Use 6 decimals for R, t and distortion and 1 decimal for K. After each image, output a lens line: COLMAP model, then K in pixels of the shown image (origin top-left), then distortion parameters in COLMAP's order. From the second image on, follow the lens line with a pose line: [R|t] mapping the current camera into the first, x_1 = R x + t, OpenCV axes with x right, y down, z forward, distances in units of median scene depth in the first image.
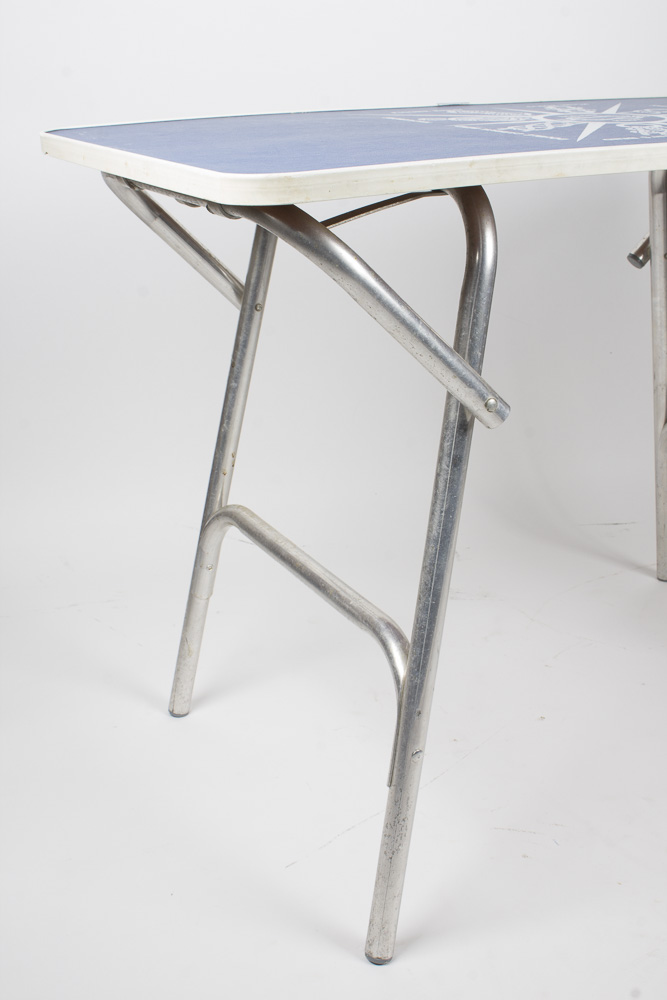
lens RADIAL K [[1225.4, 0, 336.0], [0, 1225.4, 496.7], [0, 0, 1]] dist [-0.064064, 0.000000]
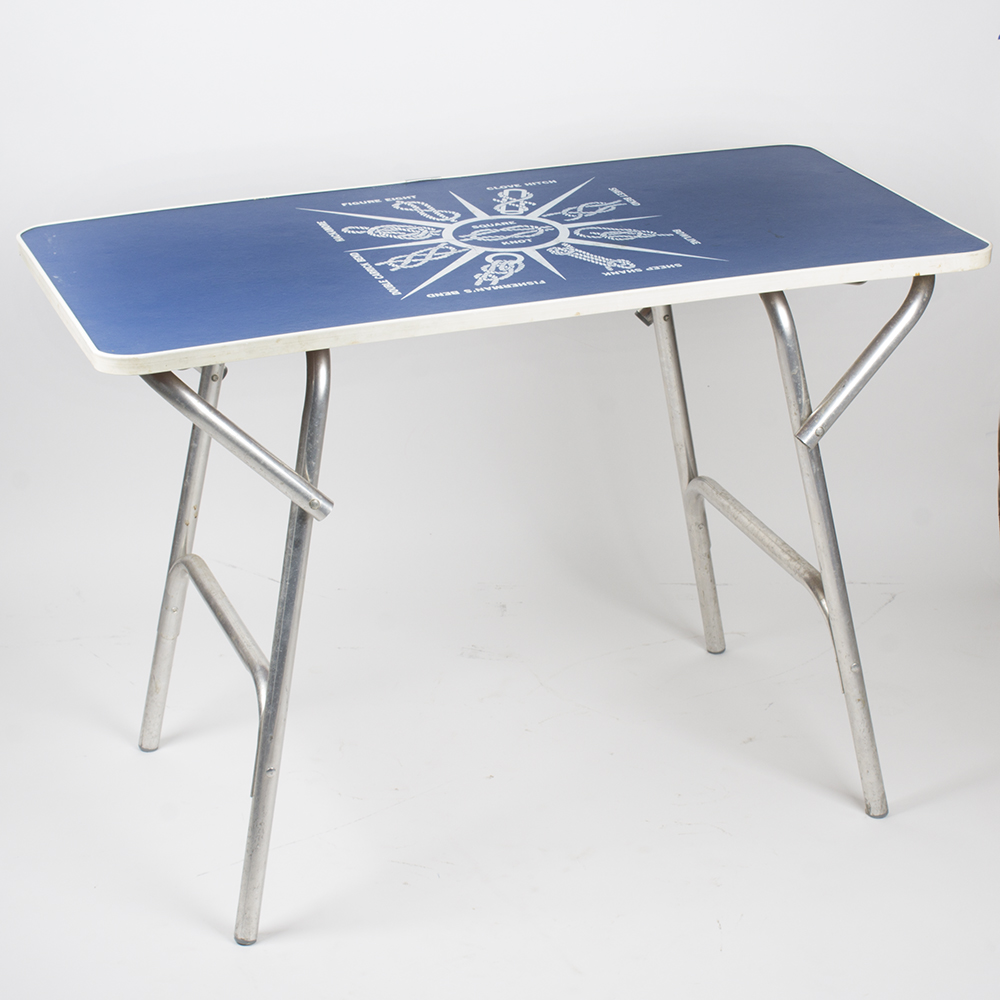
lens RADIAL K [[2580.7, 0, 500.5], [0, 2580.7, 501.6], [0, 0, 1]] dist [0.024987, 0.000000]
pose [[0.988242, 0.054630, -0.142802, 0.516862], [-0.051450, 0.998340, 0.025869, -0.114430], [0.143979, -0.018217, 0.989413, -1.237569]]
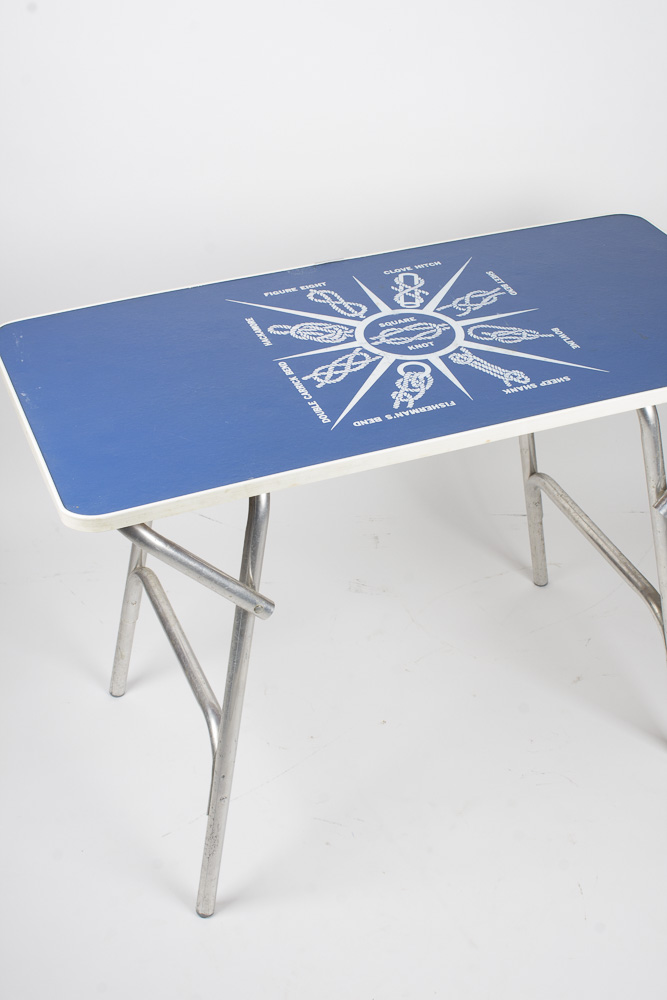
lens RADIAL K [[1409.0, 0, 331.1], [0, 1409.0, 501.8], [0, 0, 1]] dist [-0.026637, 0.000000]
pose [[0.992337, 0.068069, -0.103118, 0.277000], [-0.042570, 0.971822, 0.231841, -0.439480], [0.115994, -0.225674, 0.967273, -0.468583]]
